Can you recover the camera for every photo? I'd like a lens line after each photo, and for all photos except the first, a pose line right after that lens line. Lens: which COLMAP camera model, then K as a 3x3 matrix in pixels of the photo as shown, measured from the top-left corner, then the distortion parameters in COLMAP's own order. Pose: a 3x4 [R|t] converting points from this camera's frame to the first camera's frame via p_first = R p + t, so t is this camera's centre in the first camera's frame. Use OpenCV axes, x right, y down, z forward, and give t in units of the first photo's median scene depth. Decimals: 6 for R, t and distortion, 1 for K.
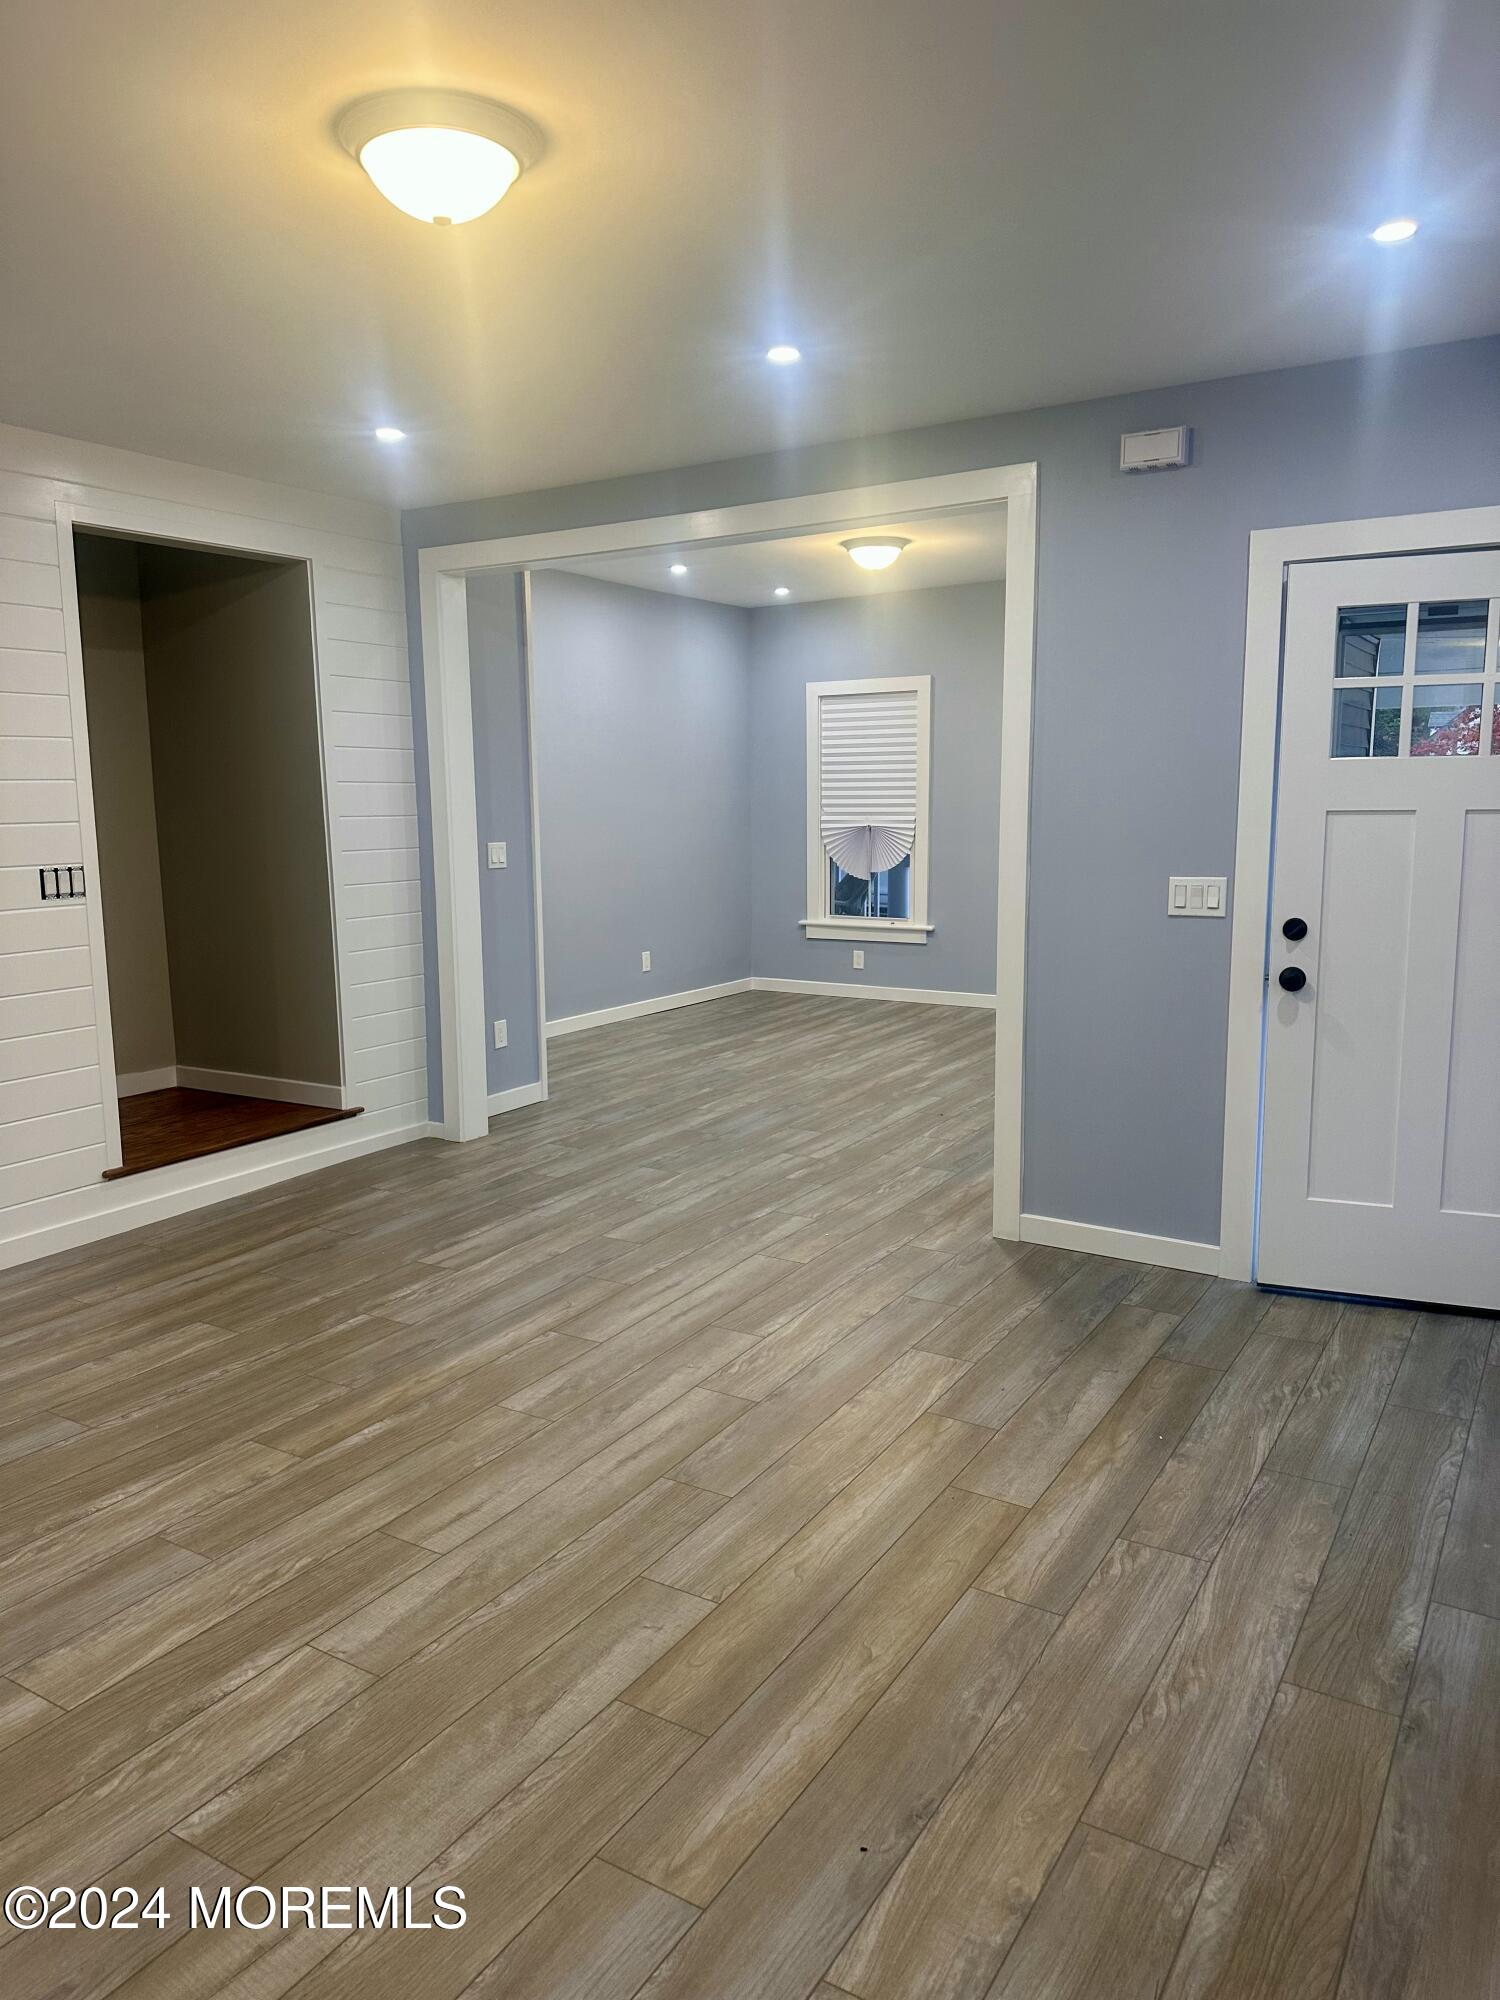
lens RADIAL K [[1409.5, 0, 750.0], [0, 1409.5, 1000.0], [0, 0, 1]] dist [0.071848, -0.100558]
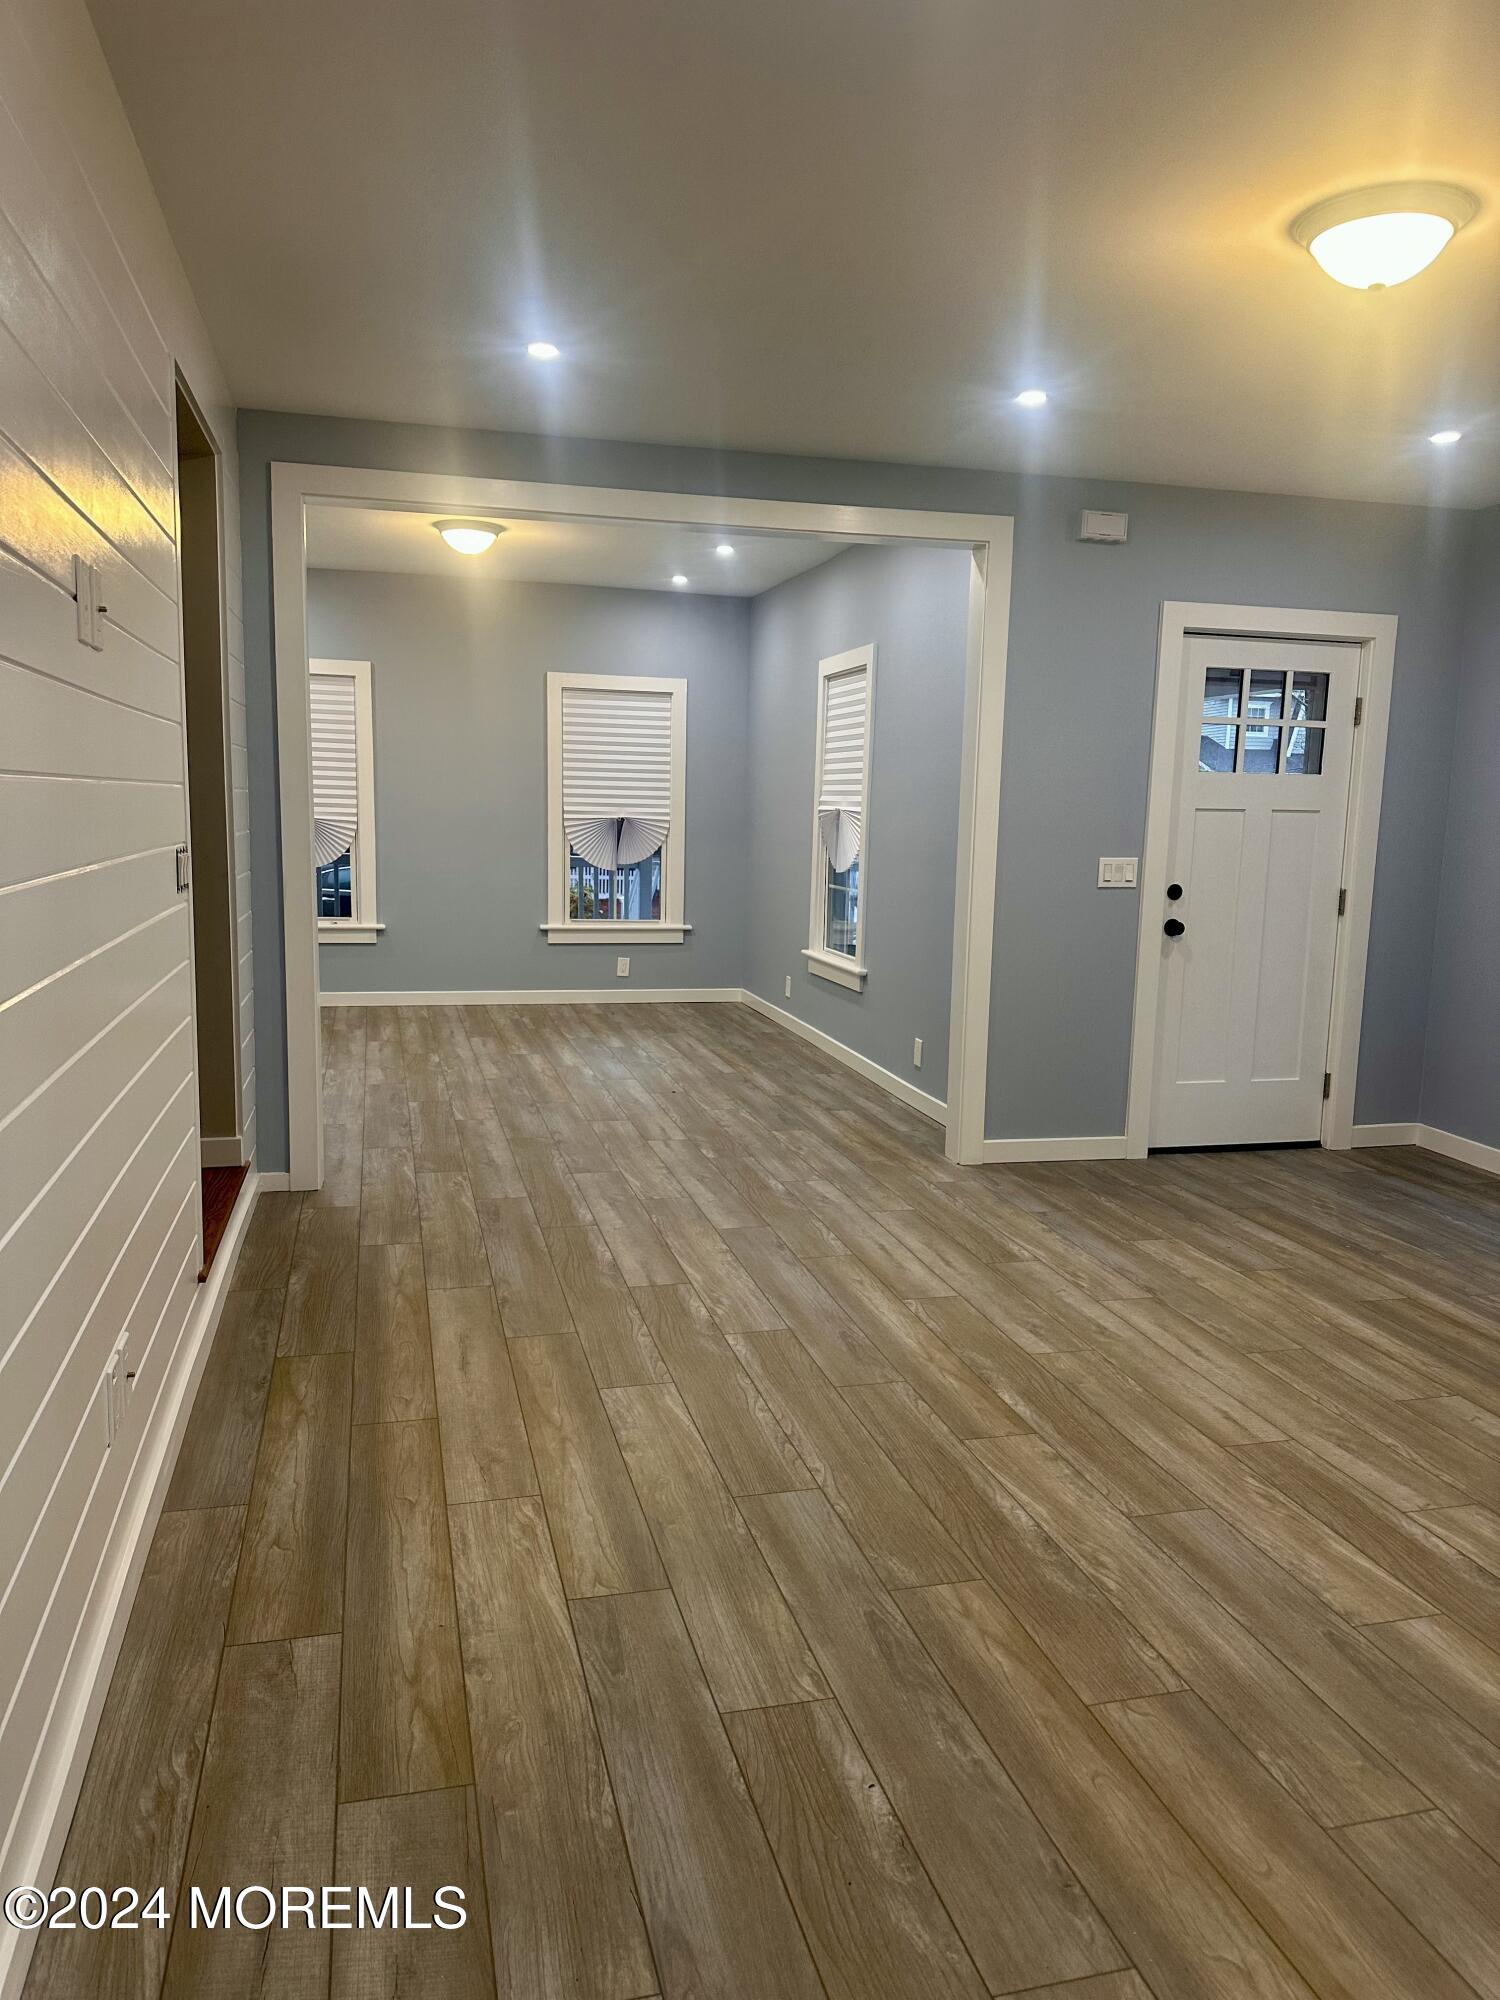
lens RADIAL K [[1408.0, 0, 750.0], [0, 1408.0, 1000.0], [0, 0, 1]] dist [0.072667, -0.102584]
pose [[0.687331, -0.072560, 0.722711, -0.856247], [0.077588, 0.996639, 0.026272, -0.015428], [-0.722188, 0.038017, 0.690651, 0.337048]]
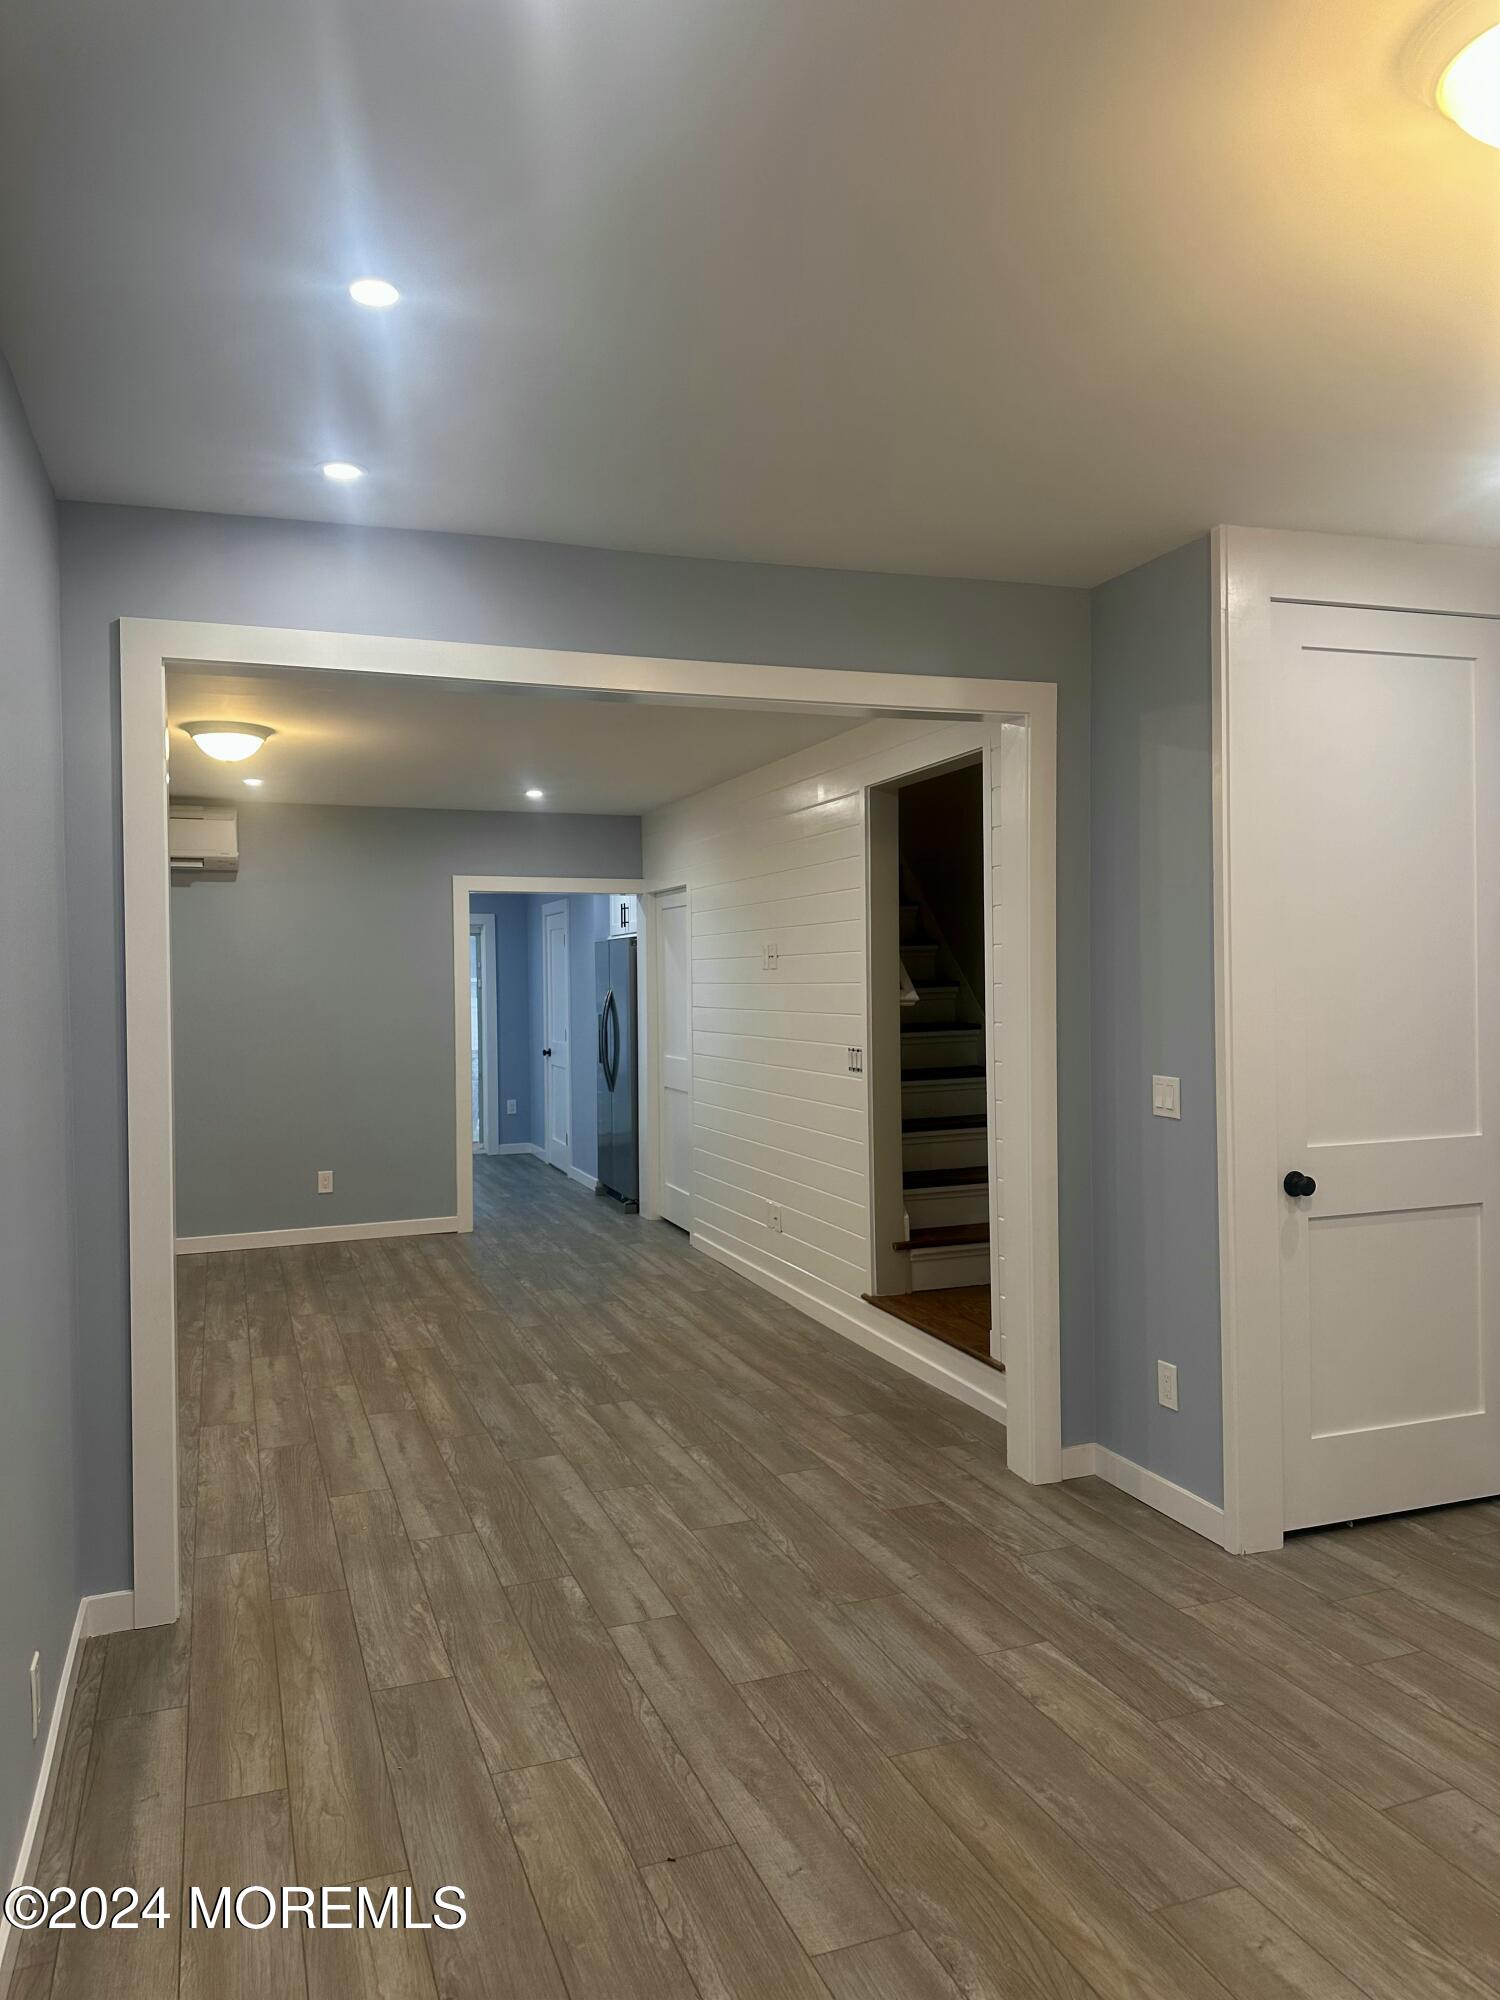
lens RADIAL K [[1360.9, 0, 732.6], [0, 1360.9, 962.7], [0, 0, 1]] dist [0.095399, -0.090744]
pose [[-0.617583, 0.005980, -0.786483, 0.618165], [-0.100119, 0.991238, 0.086155, -0.285714], [0.780107, 0.131949, -0.611574, 1.783409]]
